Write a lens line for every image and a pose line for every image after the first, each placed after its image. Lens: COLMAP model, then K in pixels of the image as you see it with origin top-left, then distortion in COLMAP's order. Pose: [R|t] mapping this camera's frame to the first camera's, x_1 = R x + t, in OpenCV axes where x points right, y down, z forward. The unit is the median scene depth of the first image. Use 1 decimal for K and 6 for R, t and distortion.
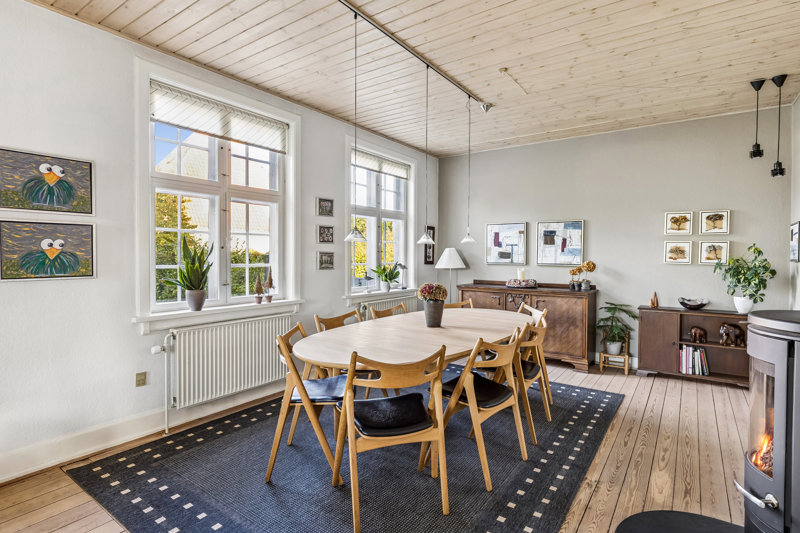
lens RADIAL K [[411.4, 0, 399.9], [0, 411.4, 265.2], [0, 0, 1]] dist [-0.003521, 0.001570]
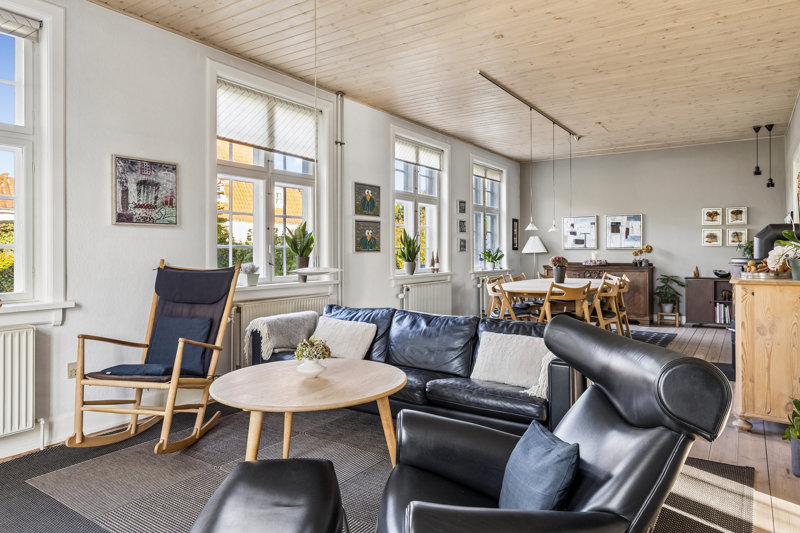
lens RADIAL K [[519.5, 0, 404.5], [0, 519.5, 248.9], [0, 0, 1]] dist [0.010988, 0.001353]
pose [[0.999401, -0.008069, 0.033647, -0.413900], [0.008999, 0.999578, -0.027604, 0.045811], [-0.033410, 0.027891, 0.999053, -0.711579]]
